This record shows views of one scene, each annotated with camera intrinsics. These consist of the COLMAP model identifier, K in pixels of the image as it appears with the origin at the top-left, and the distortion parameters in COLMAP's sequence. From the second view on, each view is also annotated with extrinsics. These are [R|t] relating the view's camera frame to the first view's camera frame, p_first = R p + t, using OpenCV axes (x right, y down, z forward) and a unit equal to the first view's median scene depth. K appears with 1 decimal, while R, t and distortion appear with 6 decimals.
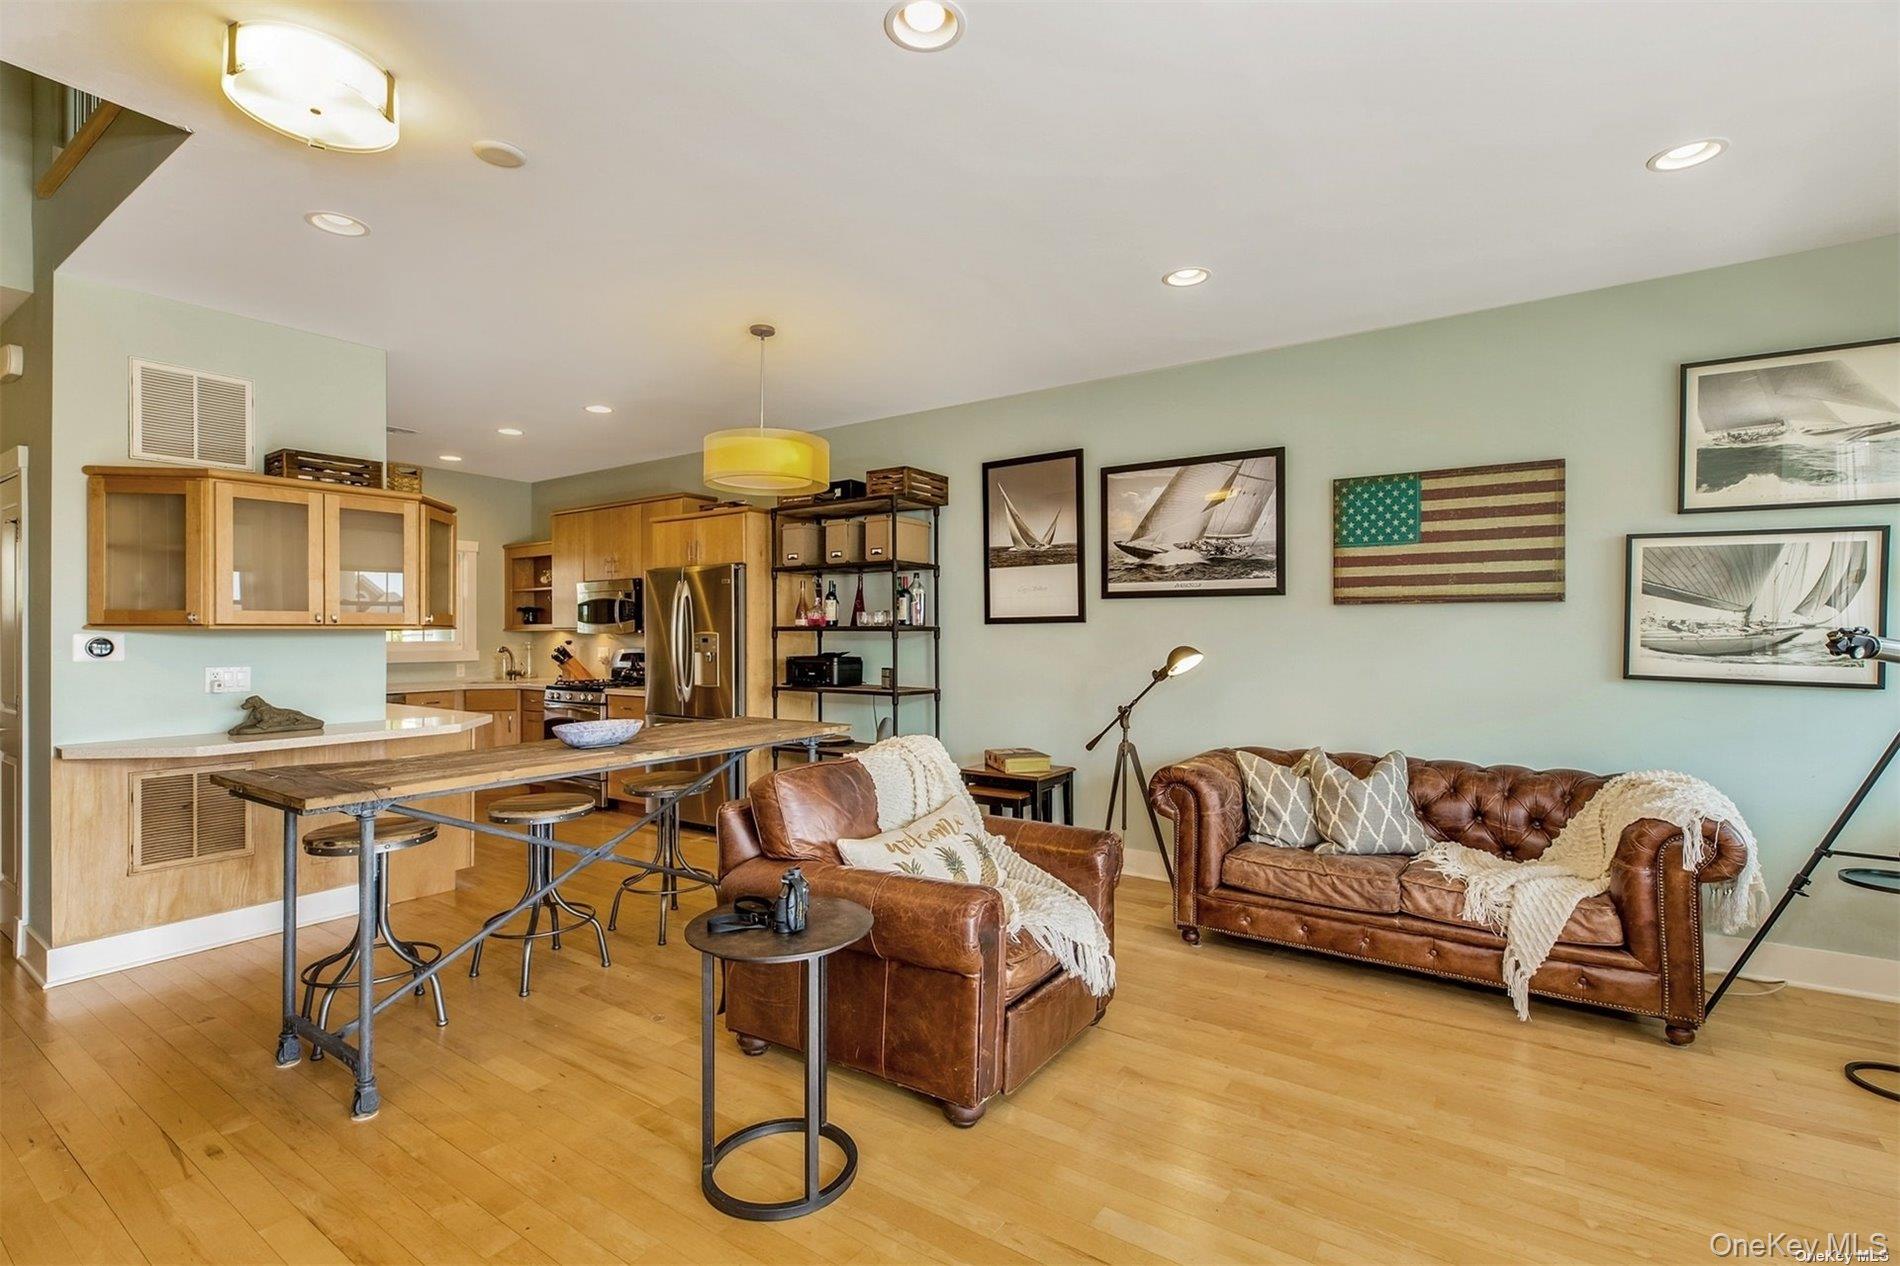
lens RADIAL K [[877.7, 0, 954.6], [0, 877.7, 635.6], [0, 0, 1]] dist [0.004227, -0.001141]
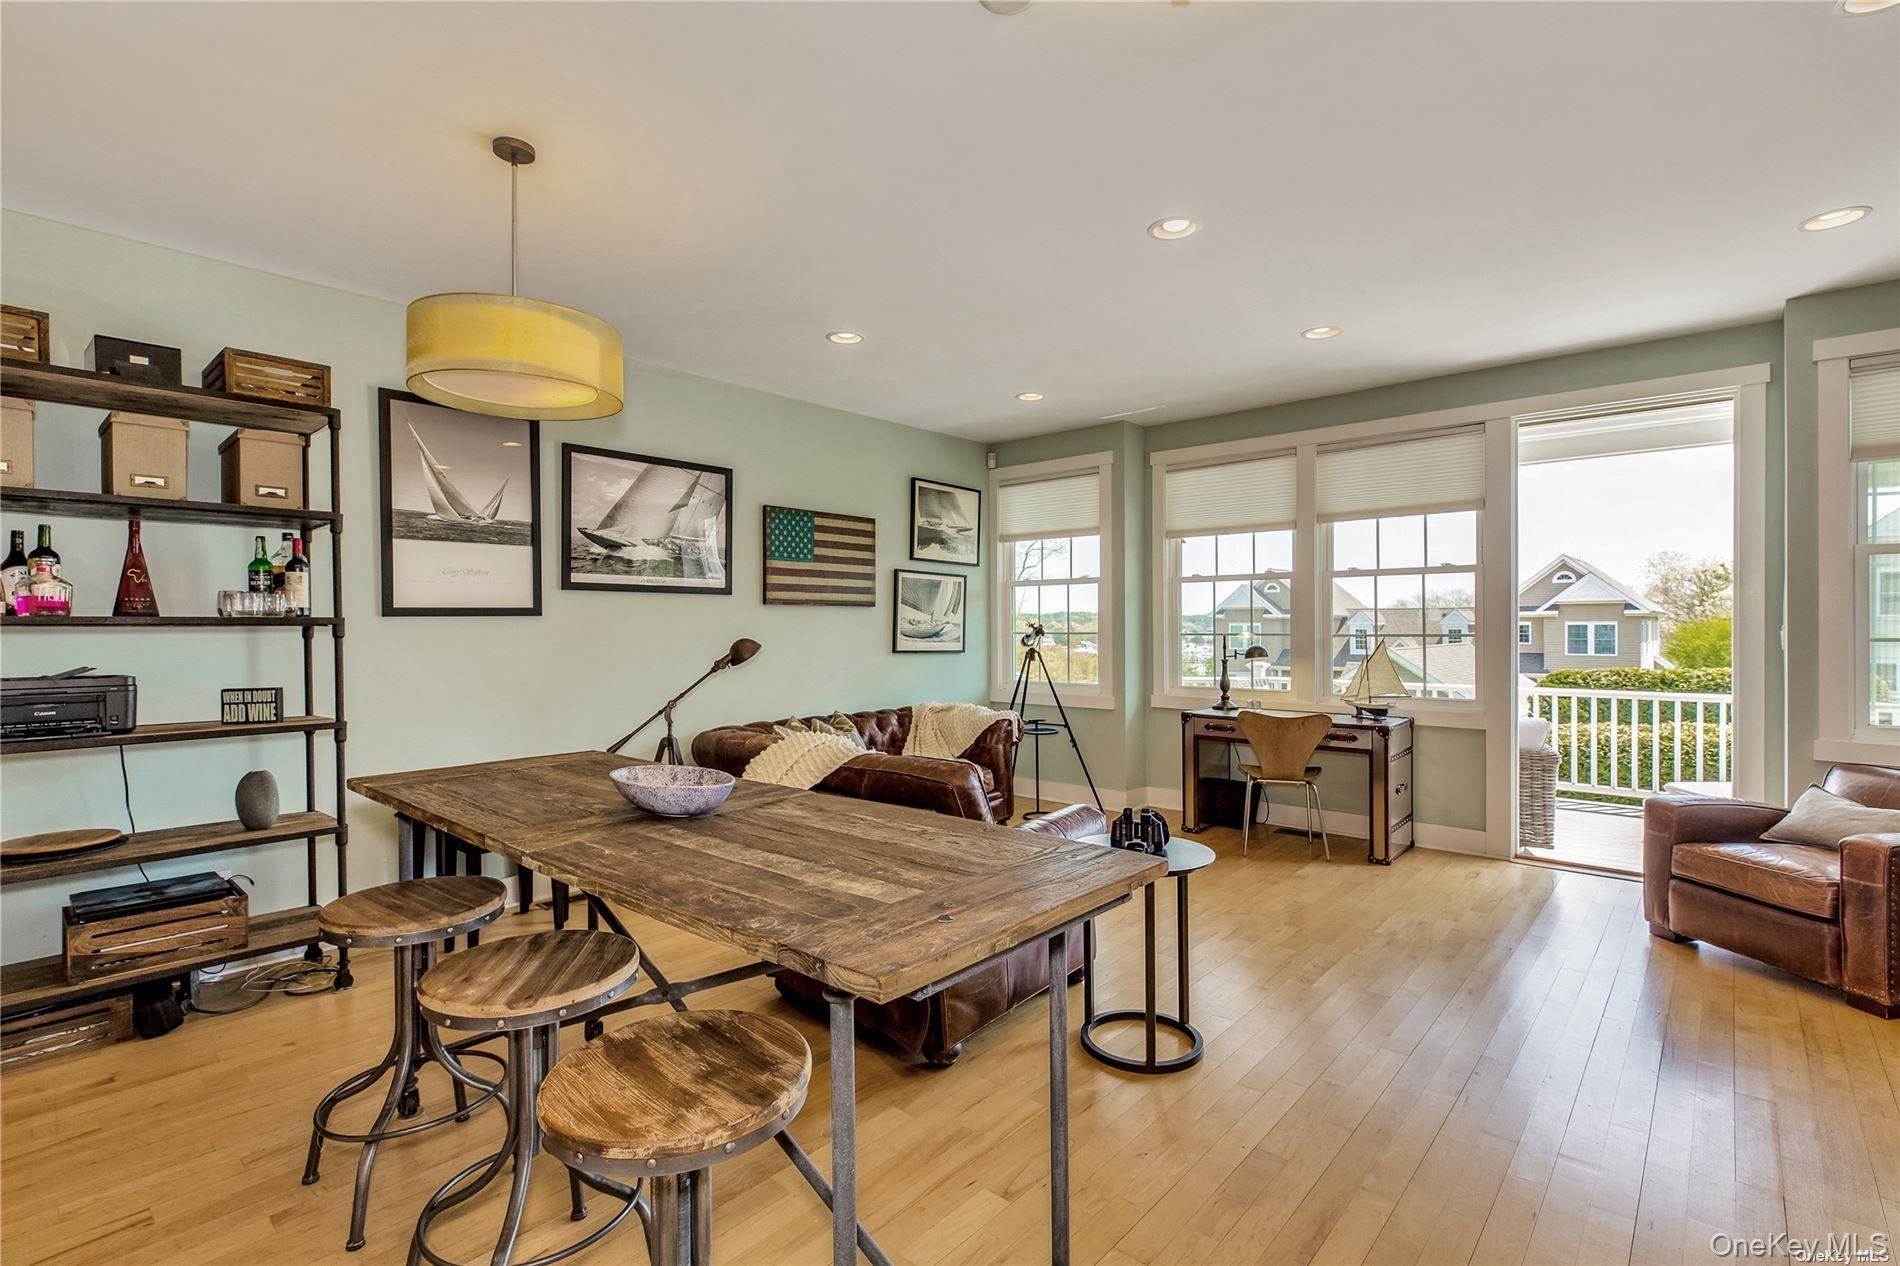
lens RADIAL K [[877.7, 0, 965.3], [0, 877.7, 629.7], [0, 0, 1]] dist [0.004227, -0.001141]
pose [[0.109163, -0.003744, 0.994017, -0.711567], [0.008511, 0.999960, 0.002832, 0.000032], [-0.993987, 0.008151, 0.109190, 0.523182]]
